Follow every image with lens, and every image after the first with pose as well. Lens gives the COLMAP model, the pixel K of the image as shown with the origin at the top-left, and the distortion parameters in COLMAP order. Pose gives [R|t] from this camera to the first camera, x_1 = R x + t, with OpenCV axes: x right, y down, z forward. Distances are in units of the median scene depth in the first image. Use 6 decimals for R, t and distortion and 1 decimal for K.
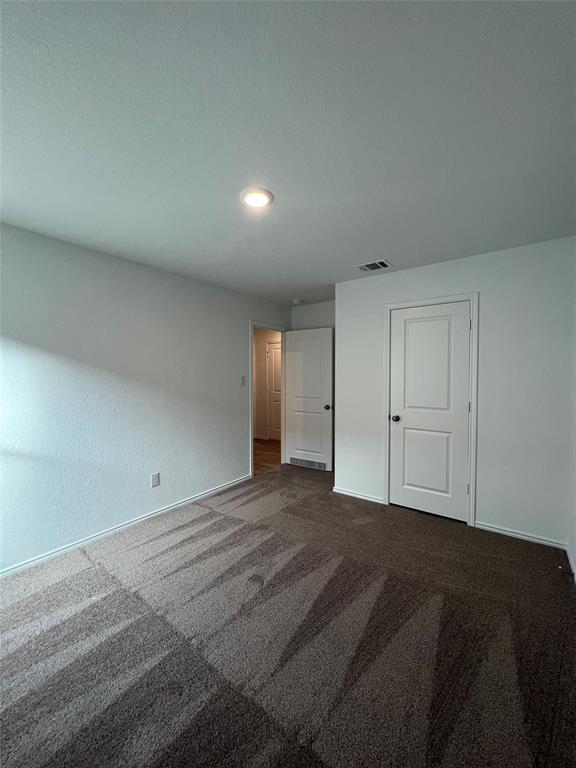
lens RADIAL K [[306.0, 0, 288.7], [0, 306.0, 380.5], [0, 0, 1]] dist [-0.000239, 0.000043]
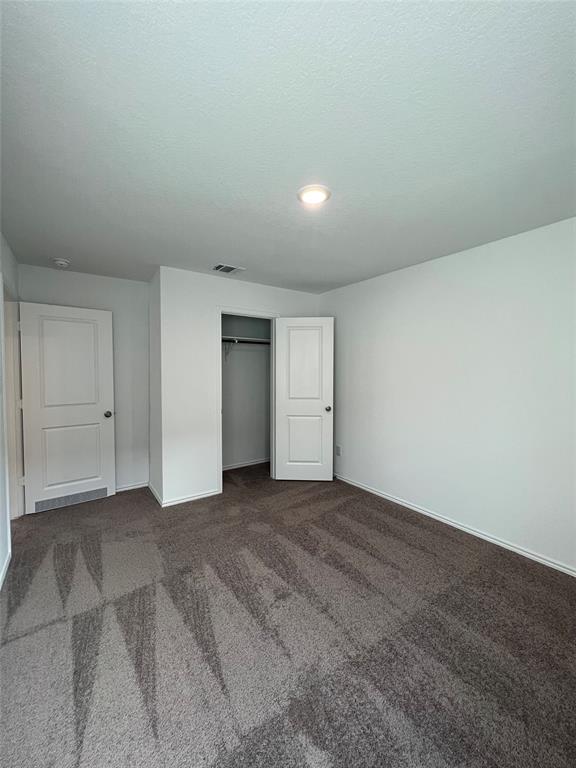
lens RADIAL K [[306.0, 0, 288.7], [0, 306.0, 380.5], [0, 0, 1]] dist [-0.000239, 0.000043]
pose [[0.315278, -0.030065, 0.948523, -0.658023], [0.018142, 0.999506, 0.025651, -0.012682], [-0.948826, 0.009121, 0.315668, 0.462334]]
